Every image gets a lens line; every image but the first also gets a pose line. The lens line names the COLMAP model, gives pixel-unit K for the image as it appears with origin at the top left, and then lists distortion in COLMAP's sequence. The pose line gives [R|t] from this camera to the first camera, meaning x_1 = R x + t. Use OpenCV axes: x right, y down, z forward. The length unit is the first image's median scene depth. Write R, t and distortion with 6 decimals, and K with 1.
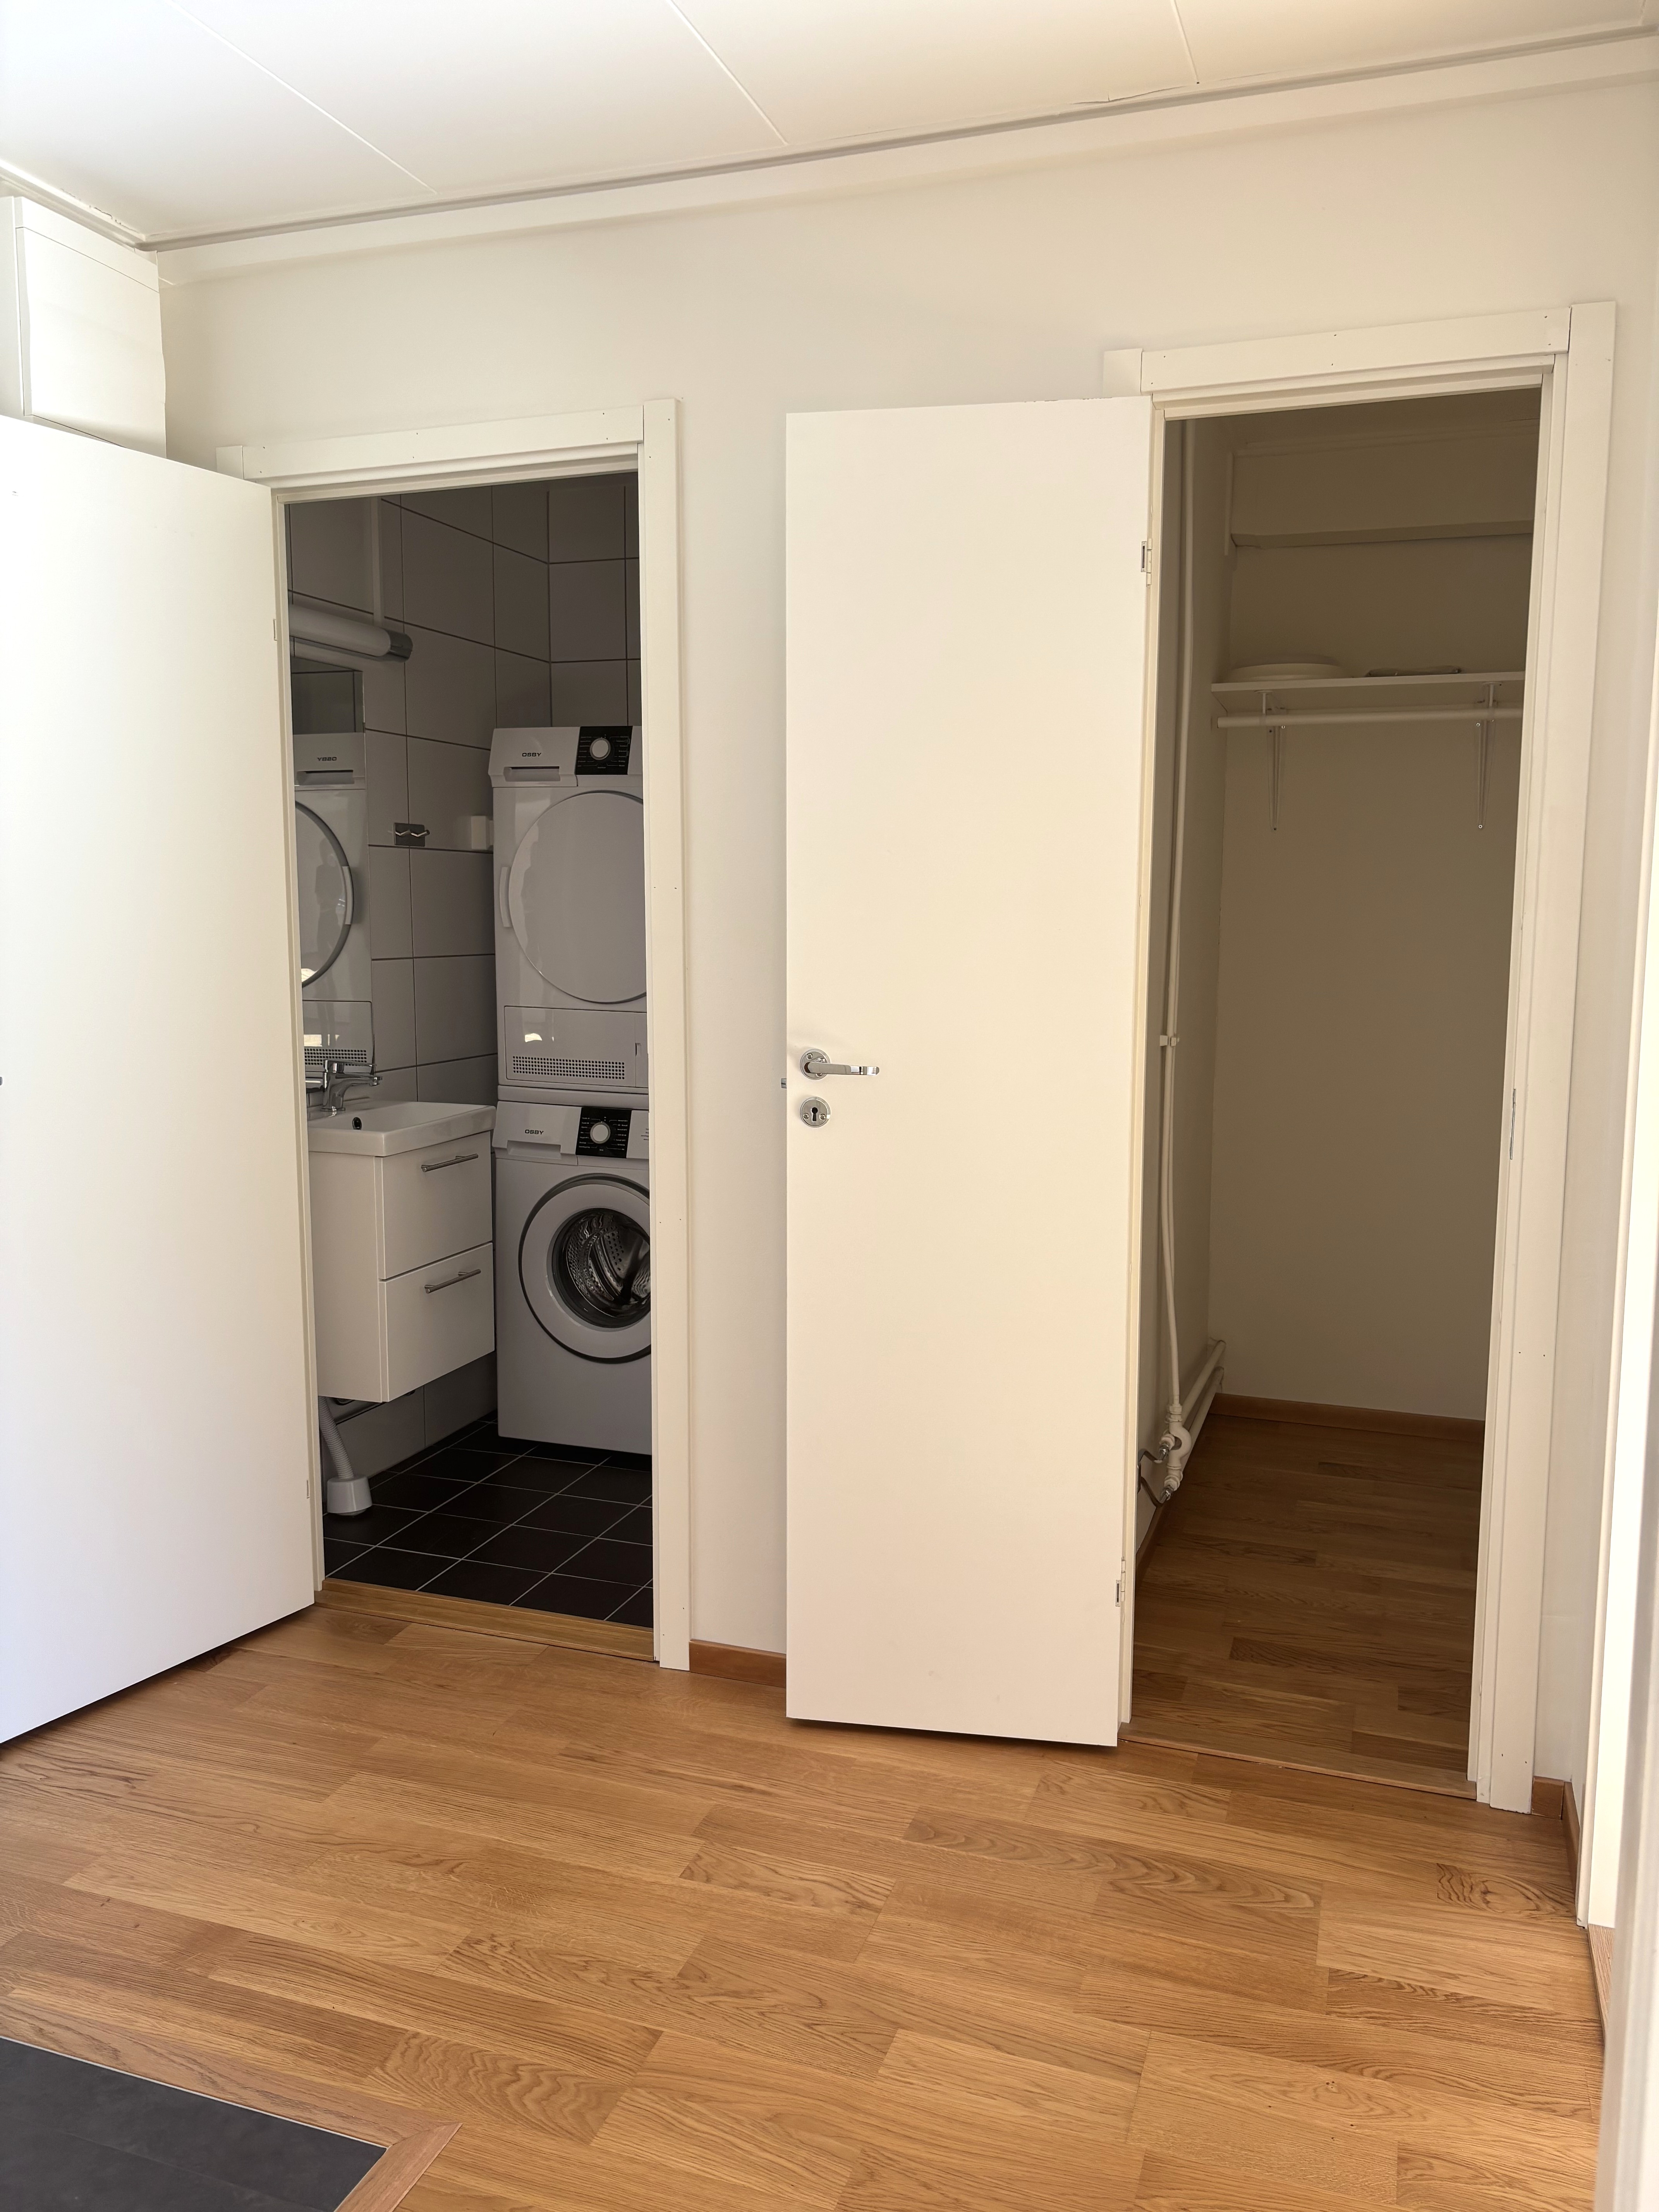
lens RADIAL K [[1675.7, 0, 853.6], [0, 1675.7, 1118.8], [0, 0, 1]] dist [0.034299, -0.046963]
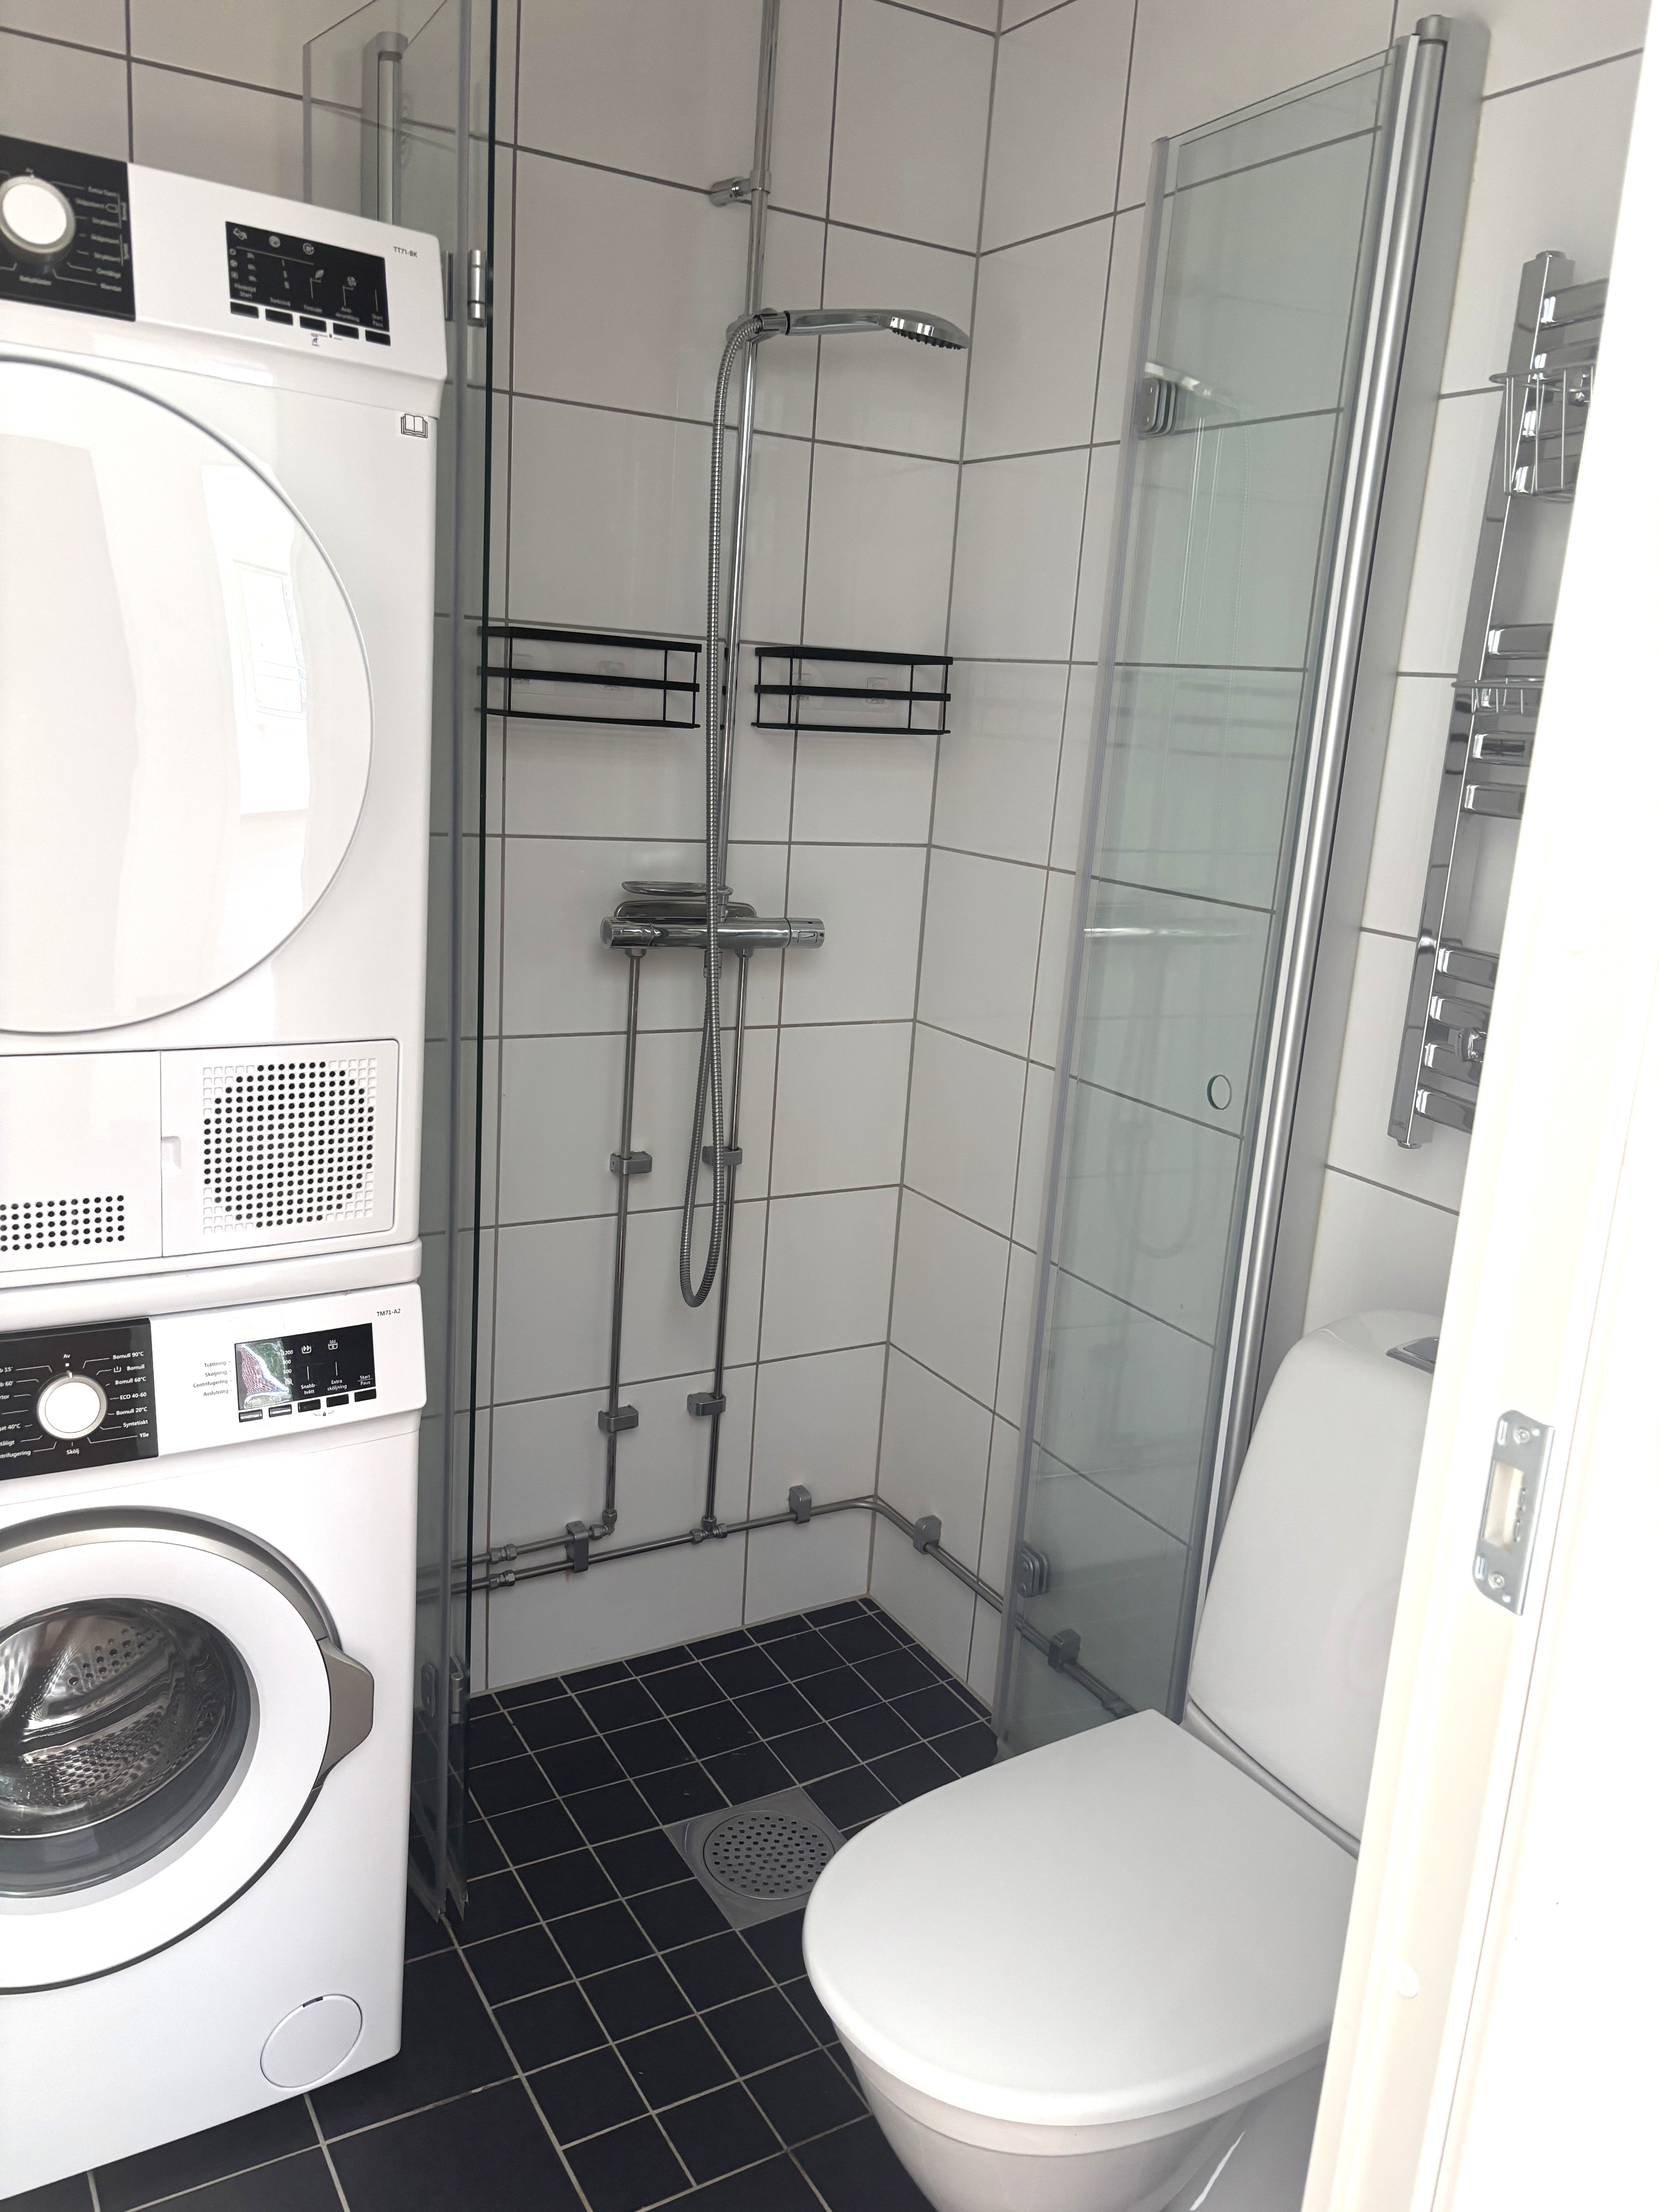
lens RADIAL K [[1675.7, 0, 849.1], [0, 1675.7, 1118.5], [0, 0, 1]] dist [0.034299, -0.046963]
pose [[0.651777, -0.144262, 0.744563, -0.296484], [0.028996, 0.985764, 0.165613, -0.103118], [-0.757856, -0.086354, 0.646682, 0.660672]]
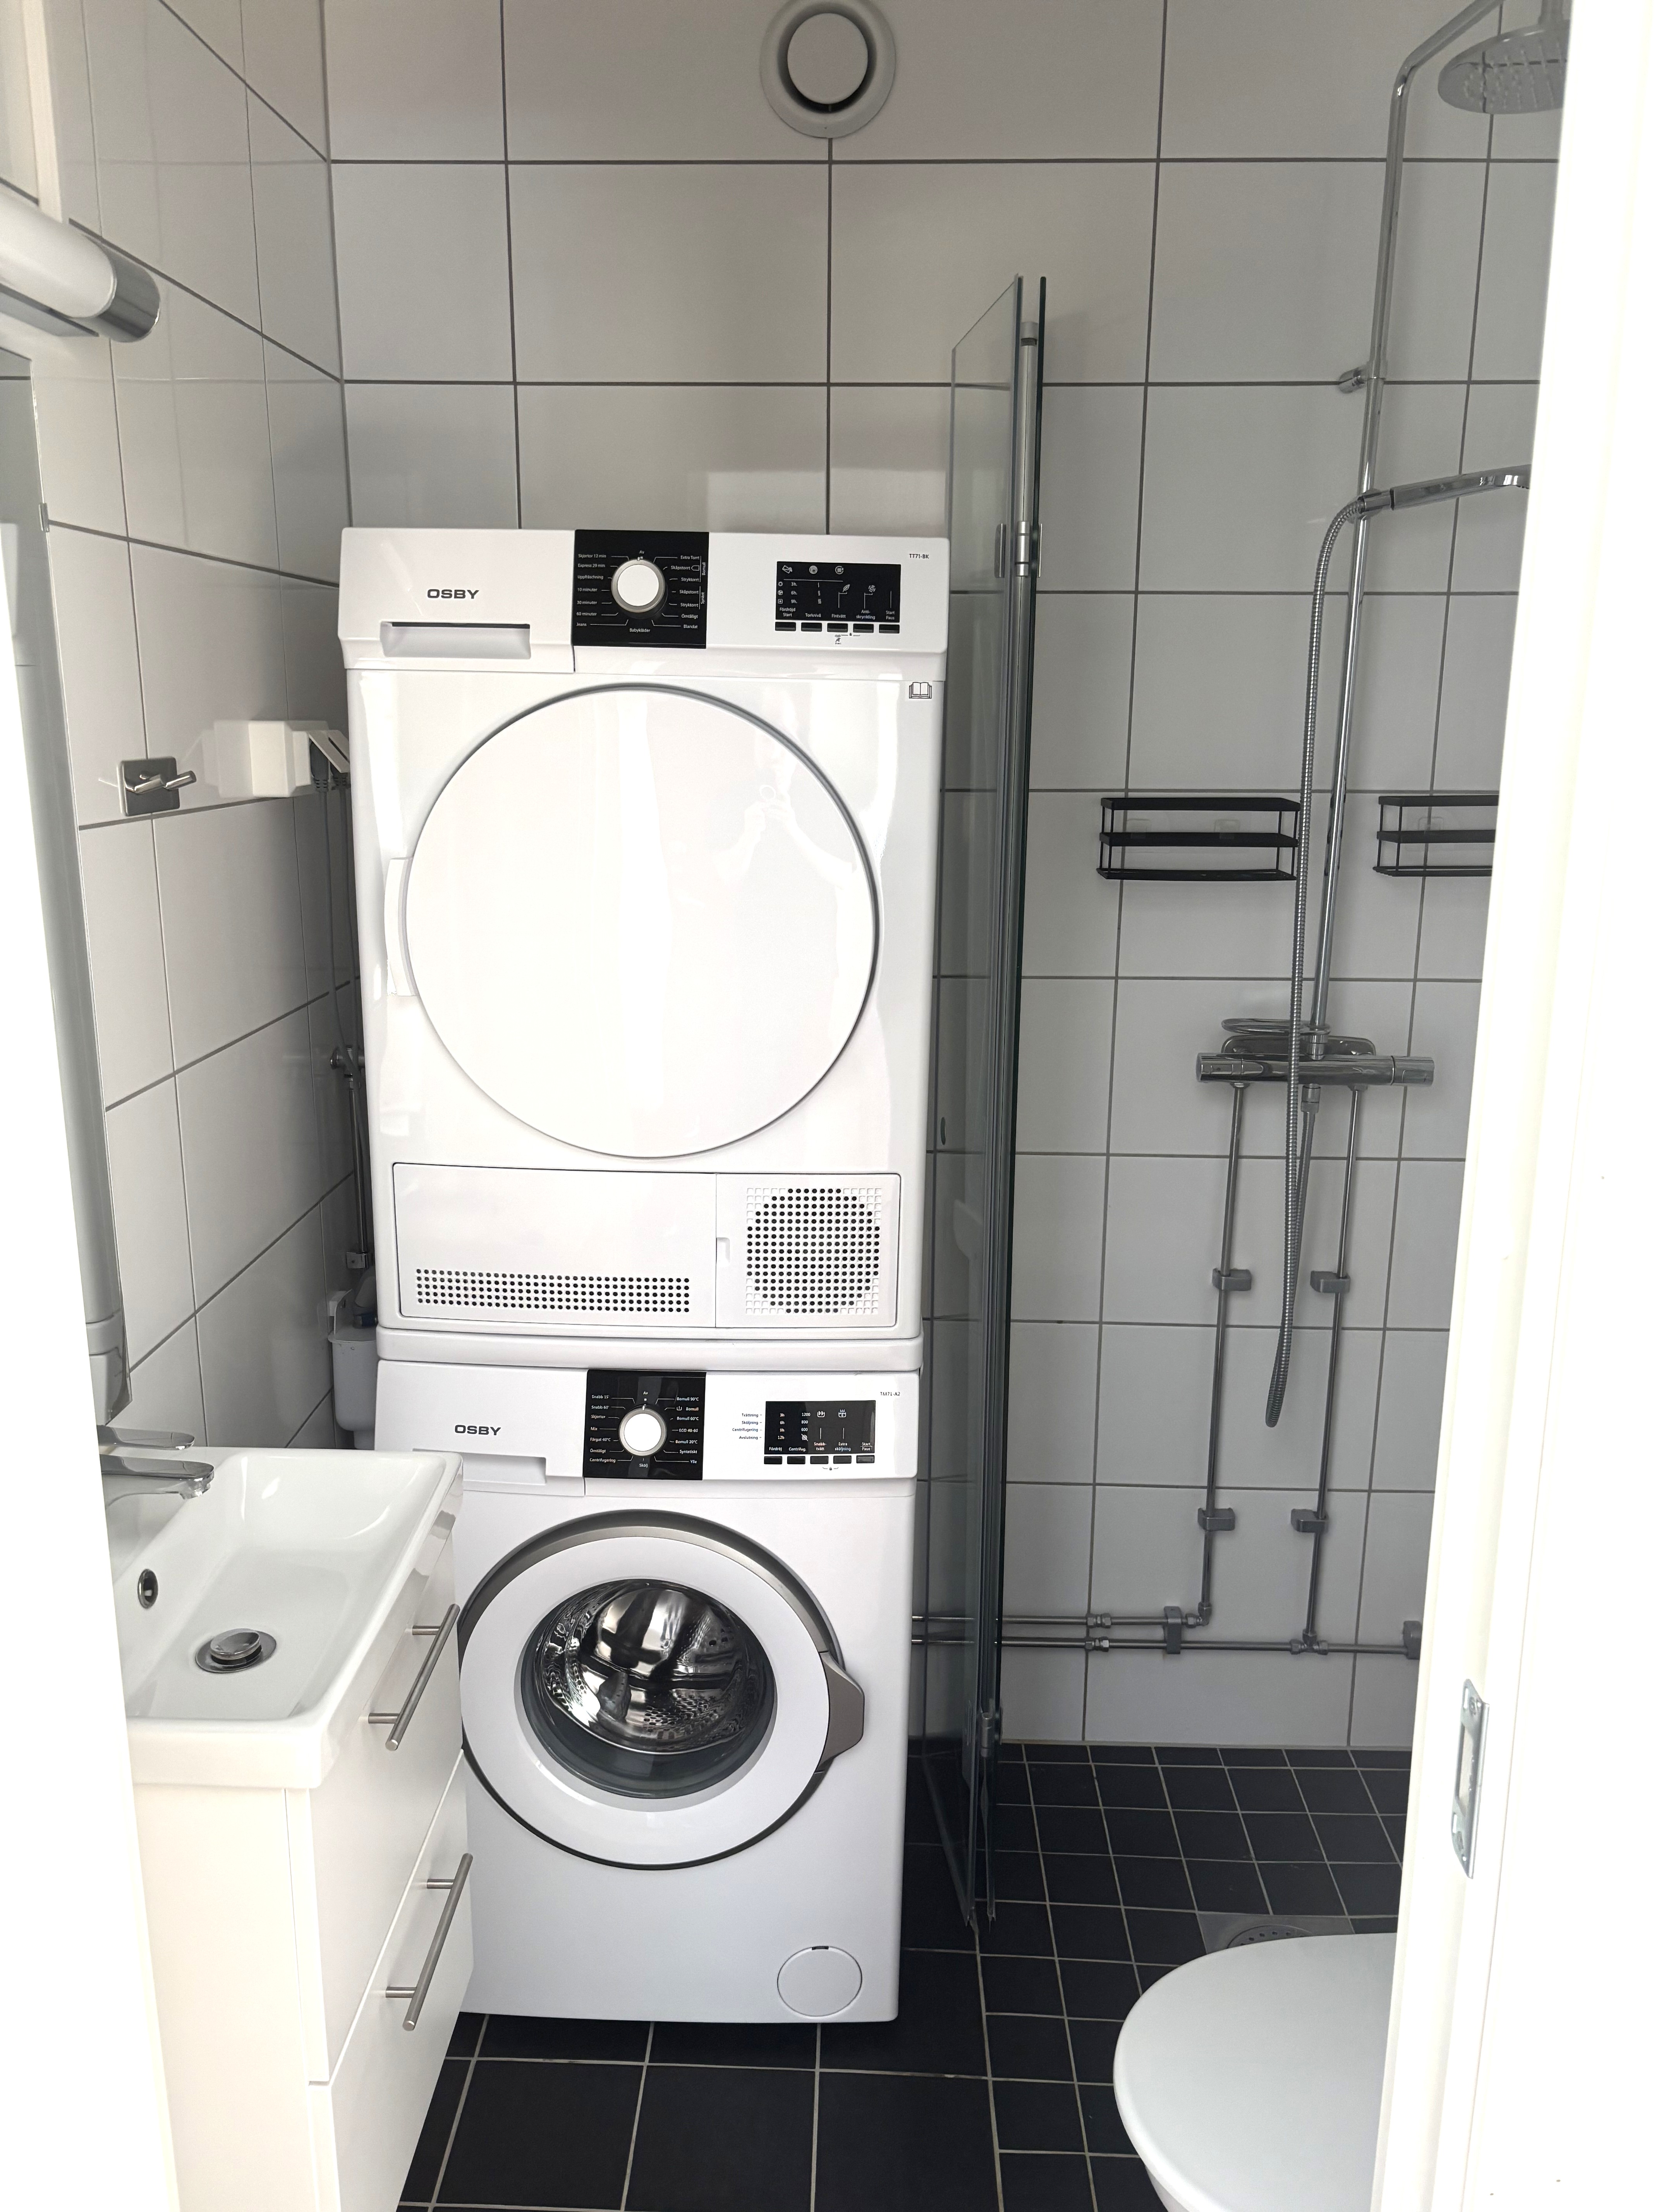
lens RADIAL K [[1675.7, 0, 826.8], [0, 1675.7, 1110.8], [0, 0, 1]] dist [0.034299, -0.046963]
pose [[0.956413, -0.065935, 0.284475, -0.229308], [0.034615, 0.992906, 0.113755, -0.131353], [-0.289957, -0.098950, 0.951911, 0.551805]]
